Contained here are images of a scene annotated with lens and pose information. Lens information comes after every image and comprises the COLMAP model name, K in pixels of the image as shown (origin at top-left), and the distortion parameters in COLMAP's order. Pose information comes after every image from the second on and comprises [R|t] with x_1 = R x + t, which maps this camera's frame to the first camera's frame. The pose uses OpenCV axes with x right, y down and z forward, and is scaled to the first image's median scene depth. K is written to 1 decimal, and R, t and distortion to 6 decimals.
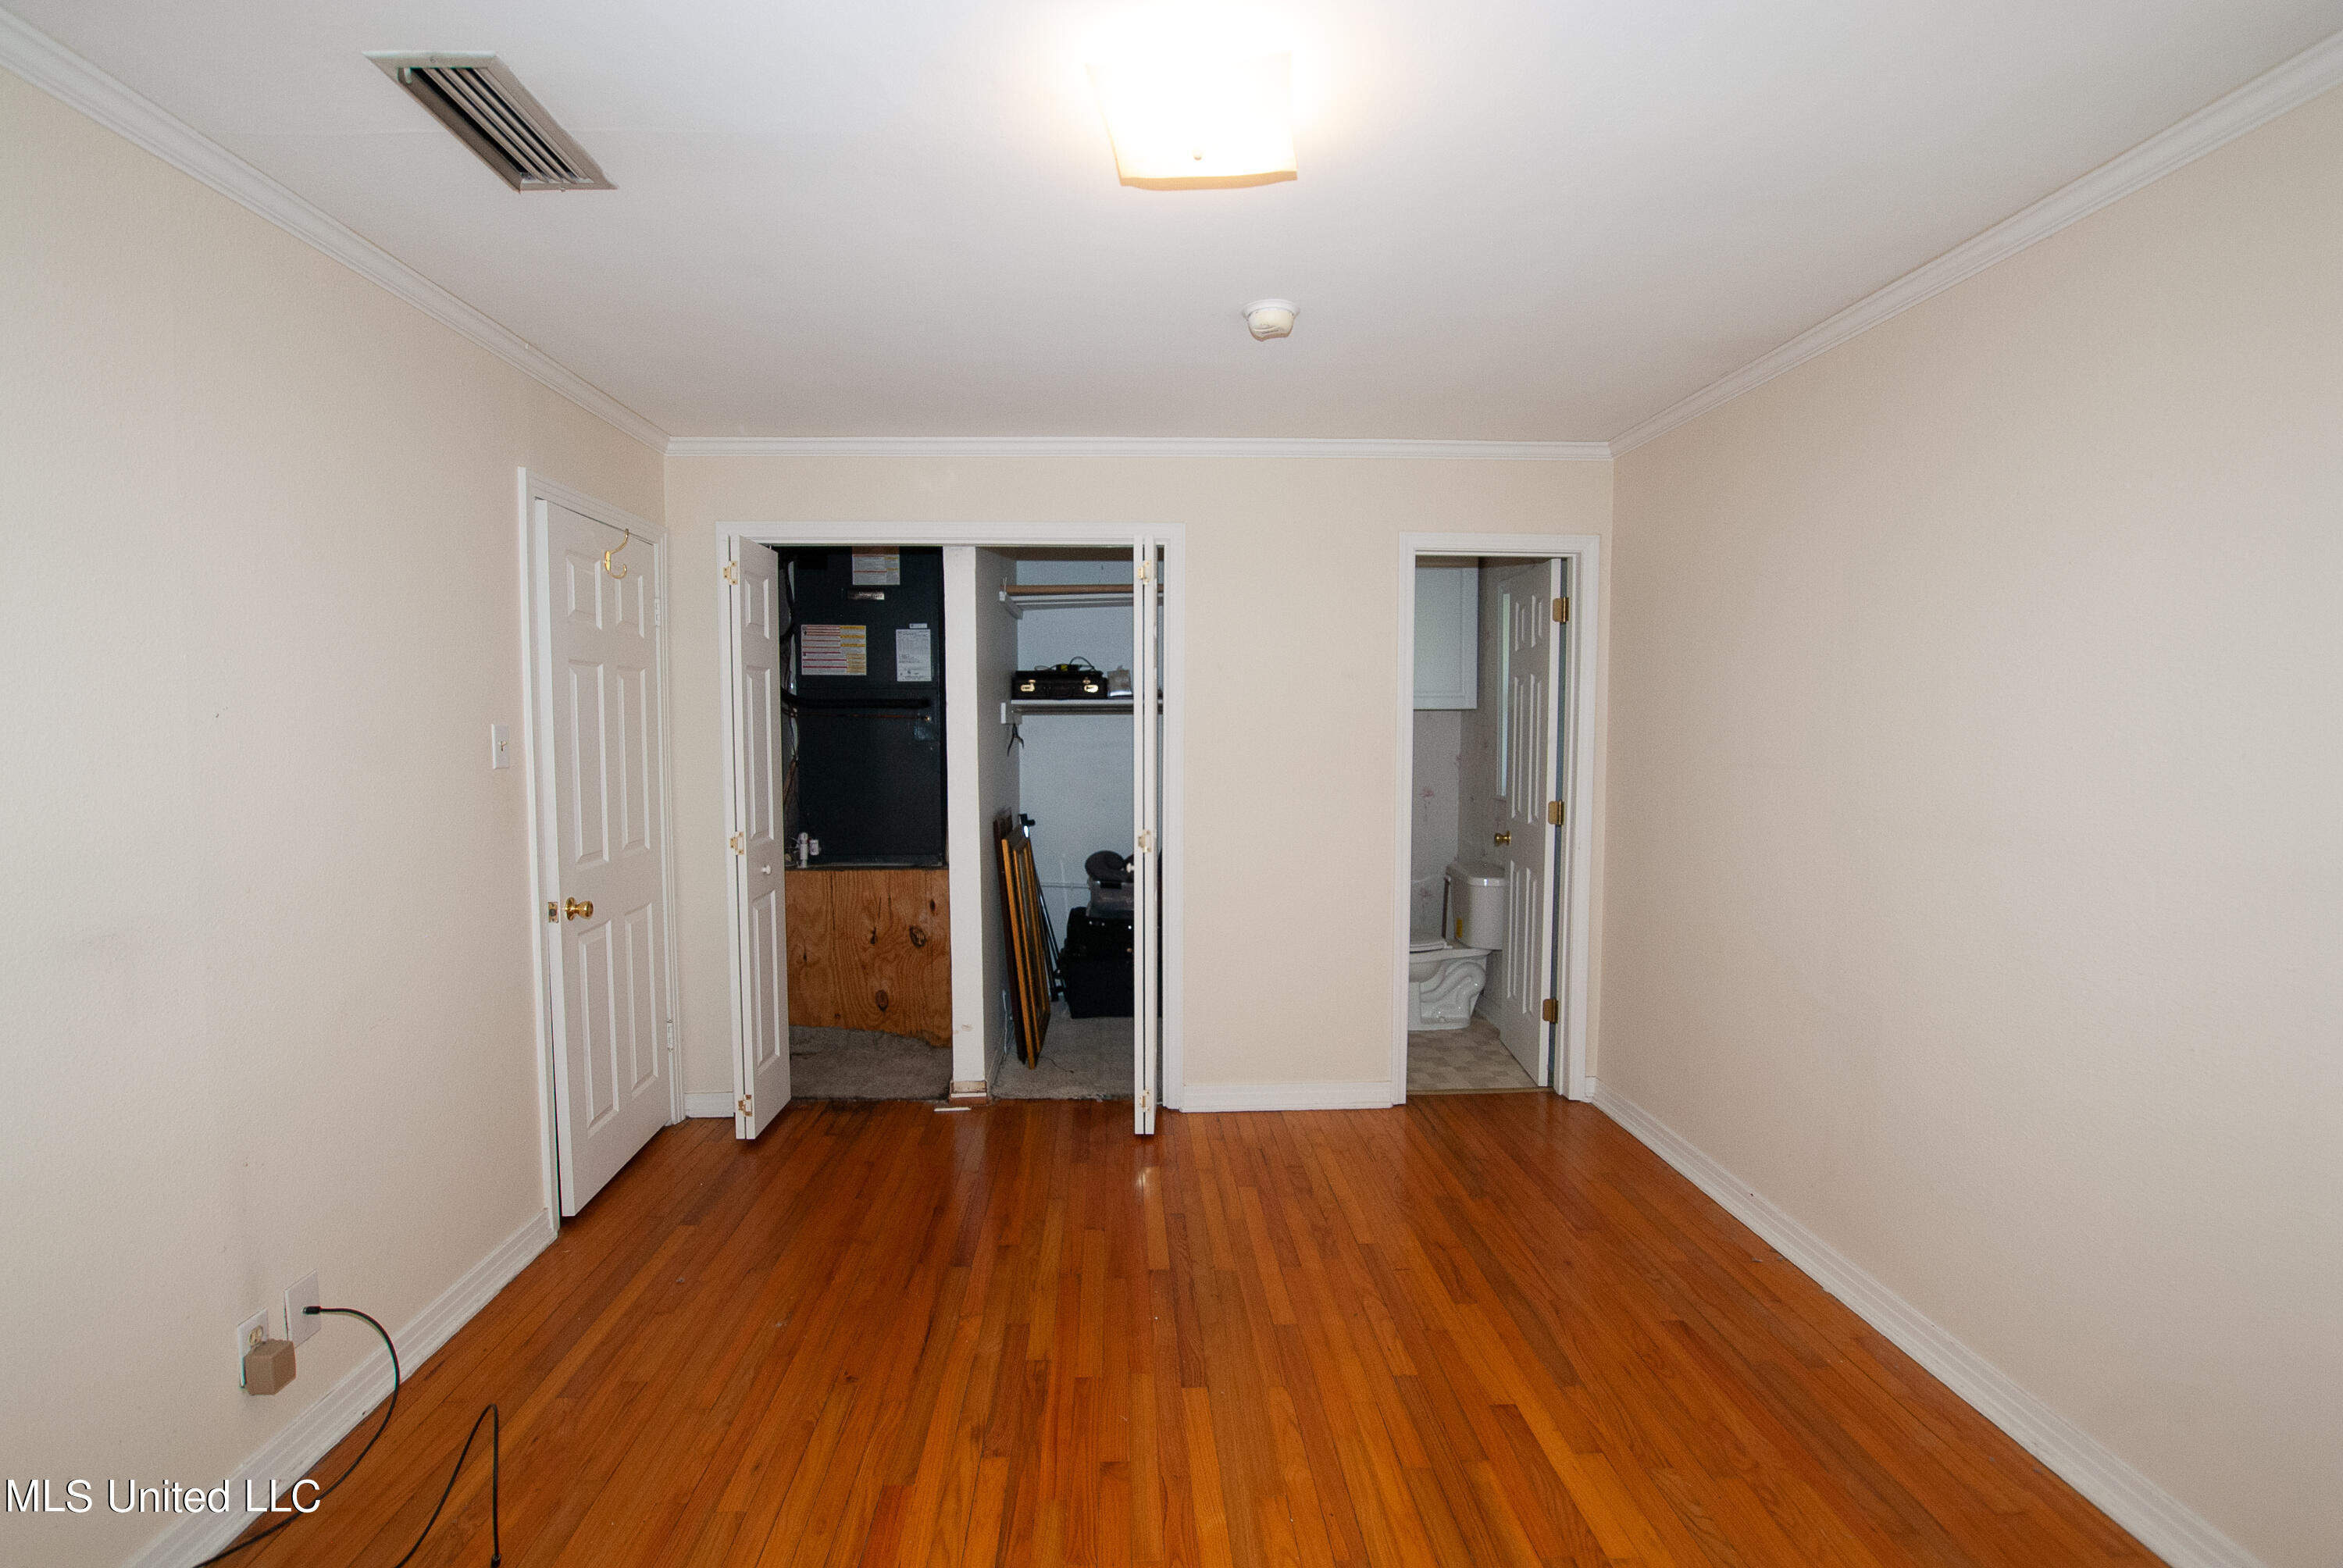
lens RADIAL K [[1040.5, 0, 1150.7], [0, 1040.5, 784.7], [0, 0, 1]] dist [-0.035114, 0.004445]
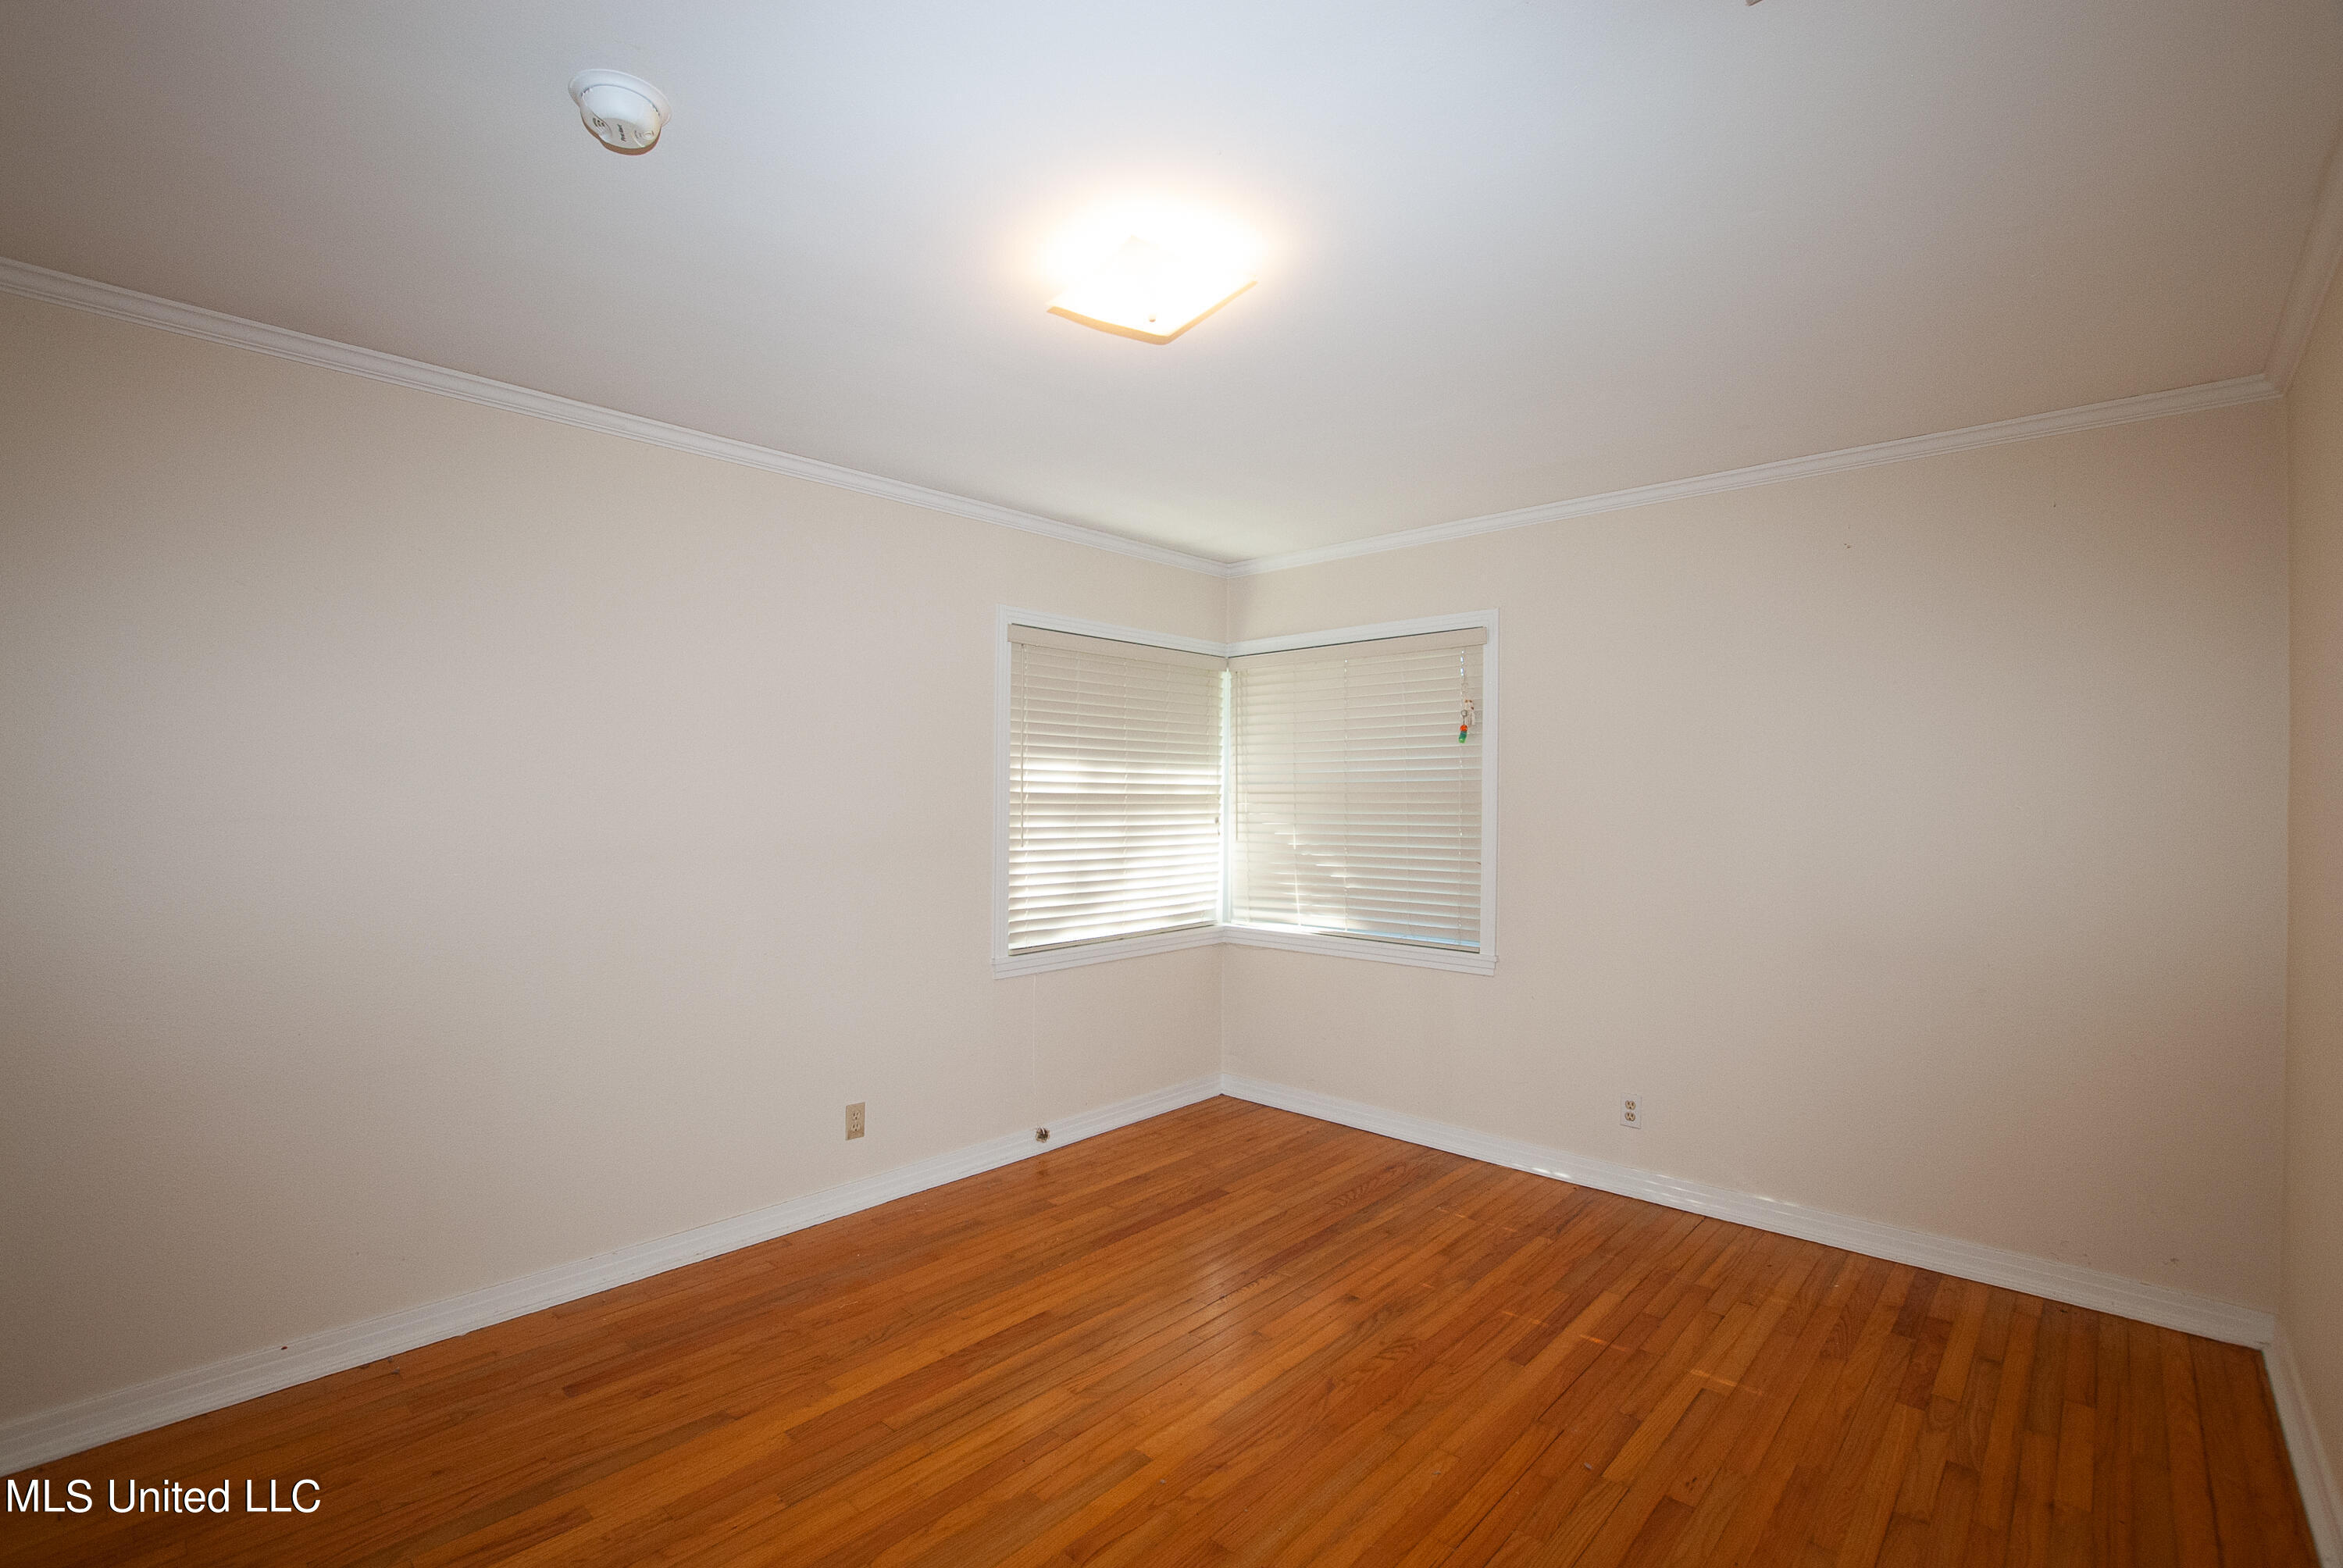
lens RADIAL K [[1040.5, 0, 1158.6], [0, 1040.5, 789.9], [0, 0, 1]] dist [-0.035114, 0.004445]
pose [[-0.703482, 0.003841, 0.710703, -0.501275], [0.039929, 0.998620, 0.034127, -0.044061], [-0.709591, 0.052385, -0.702664, 1.118134]]
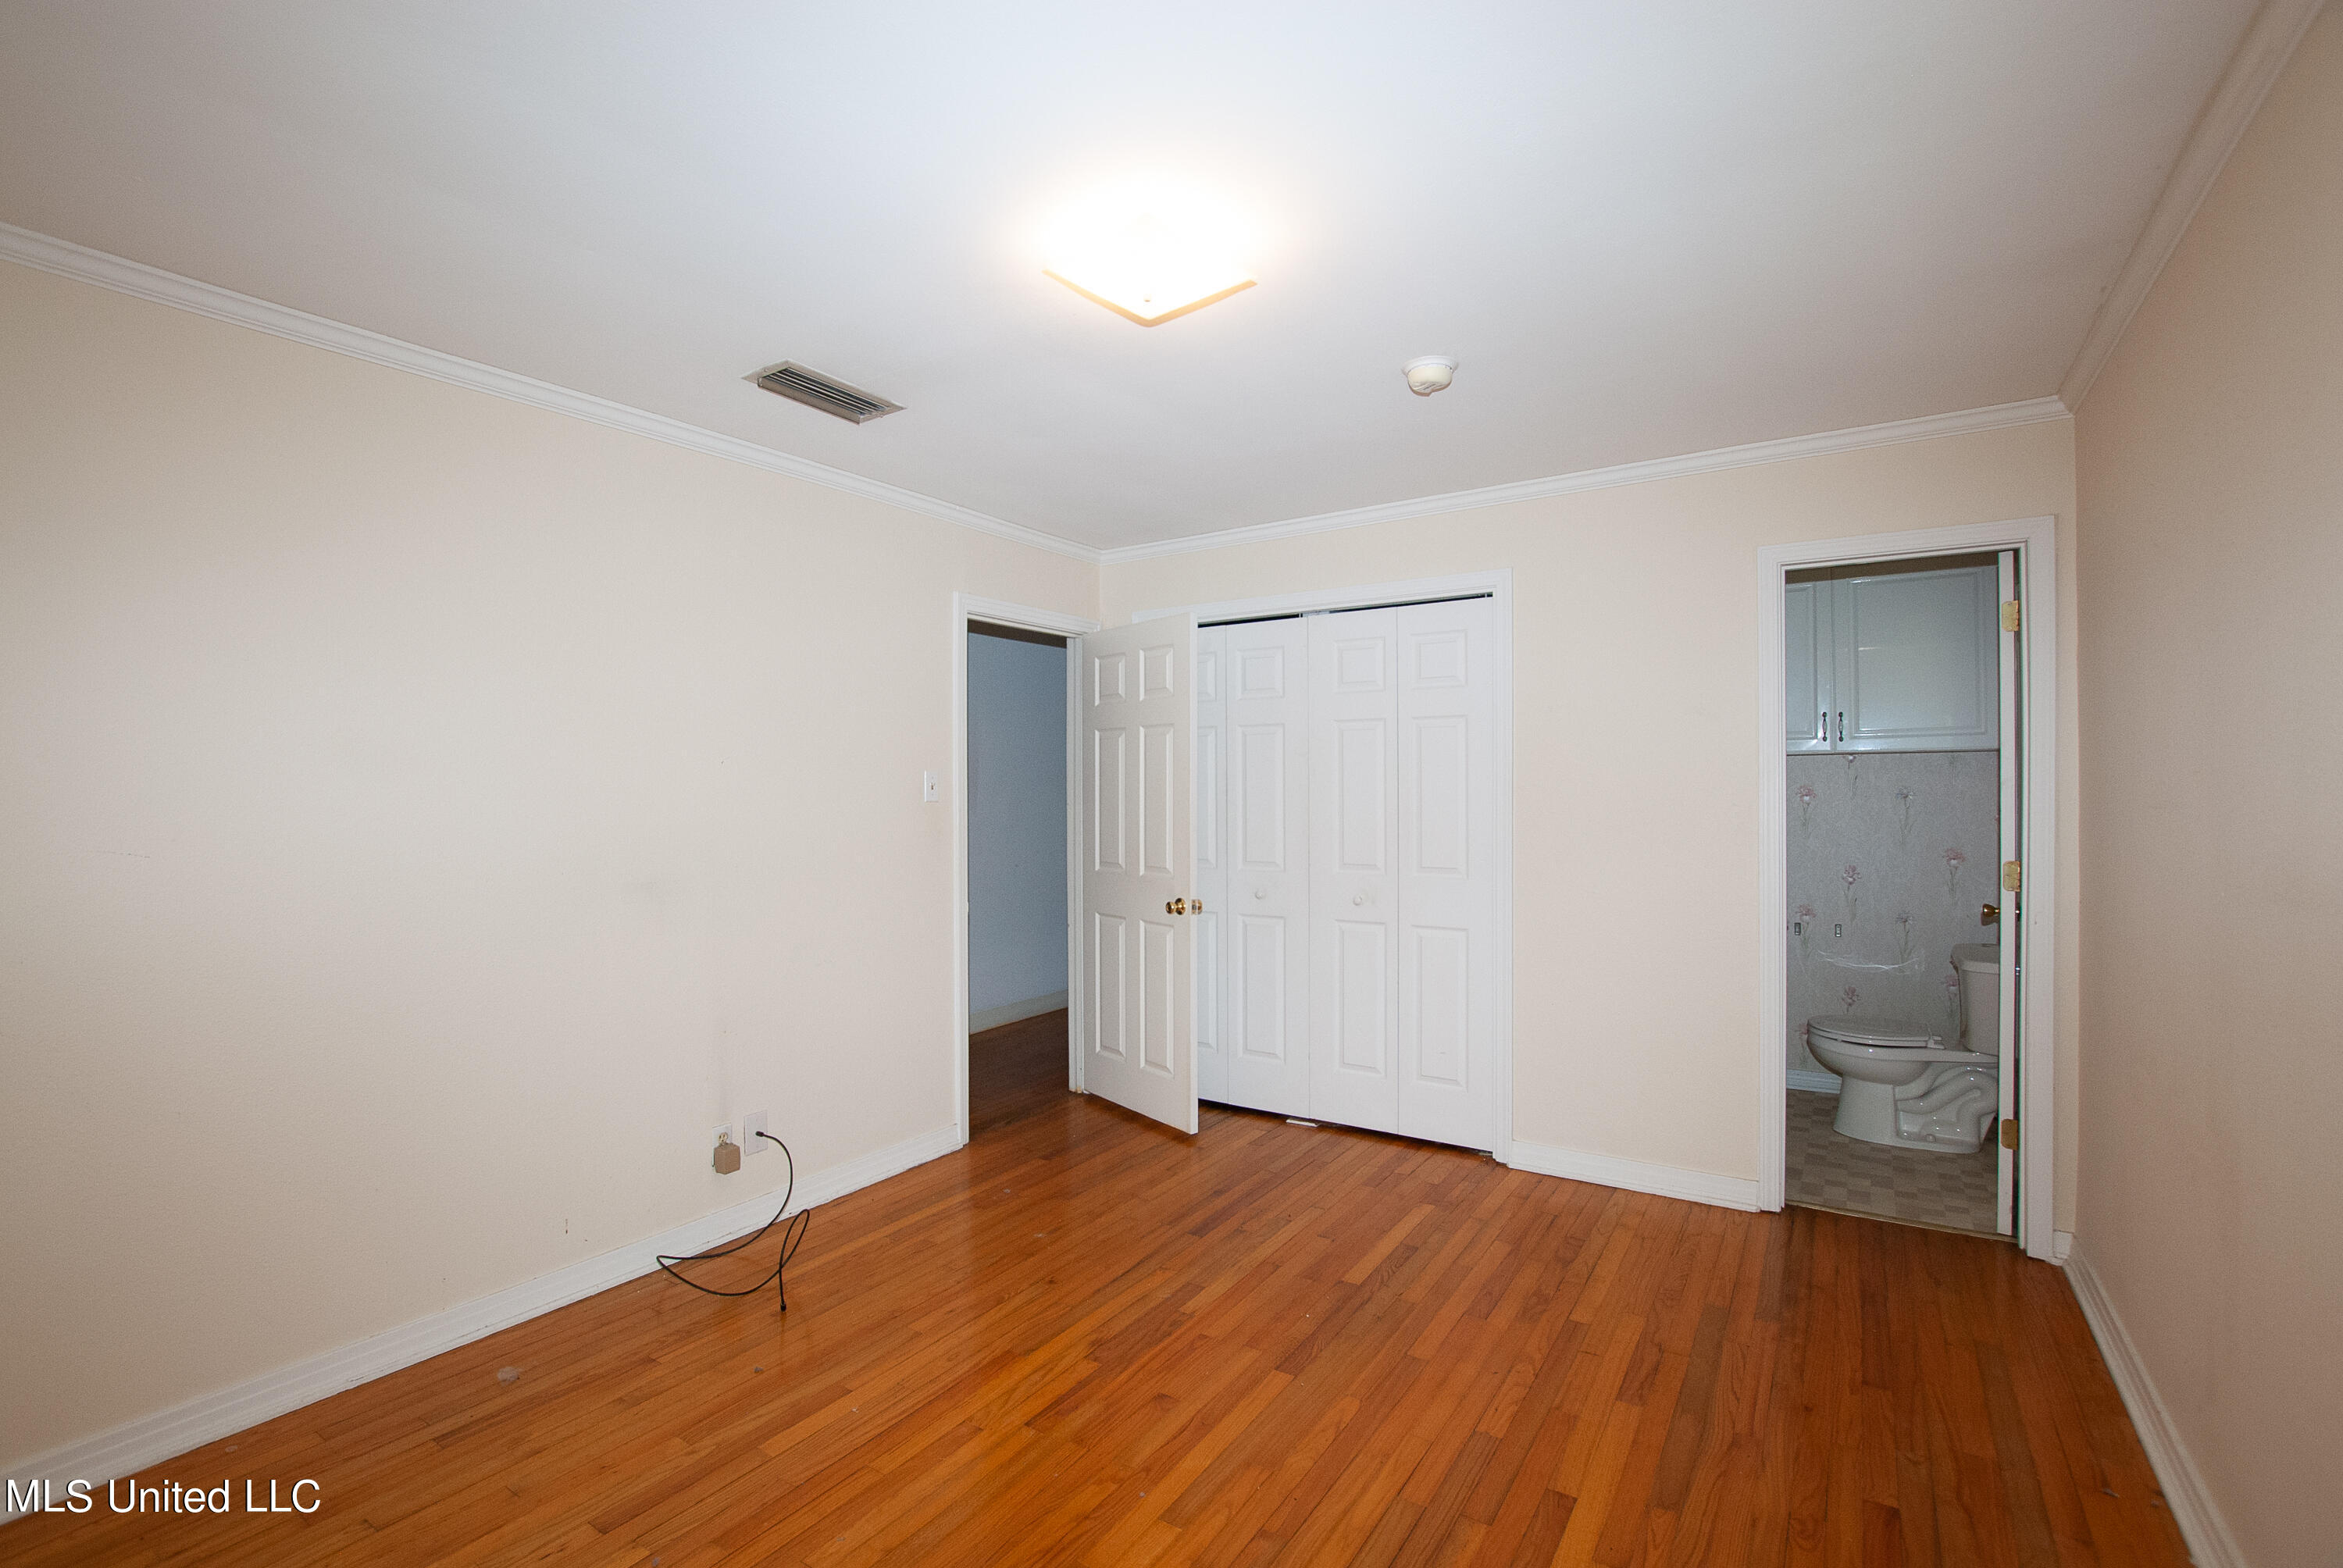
lens RADIAL K [[1040.5, 0, 1163.8], [0, 1040.5, 791.2], [0, 0, 1]] dist [-0.035114, 0.004445]
pose [[0.810761, -0.002522, -0.585372, 0.464857], [-0.029306, 0.998562, -0.044891, 0.023492], [0.584644, 0.053551, 0.809521, 0.015780]]
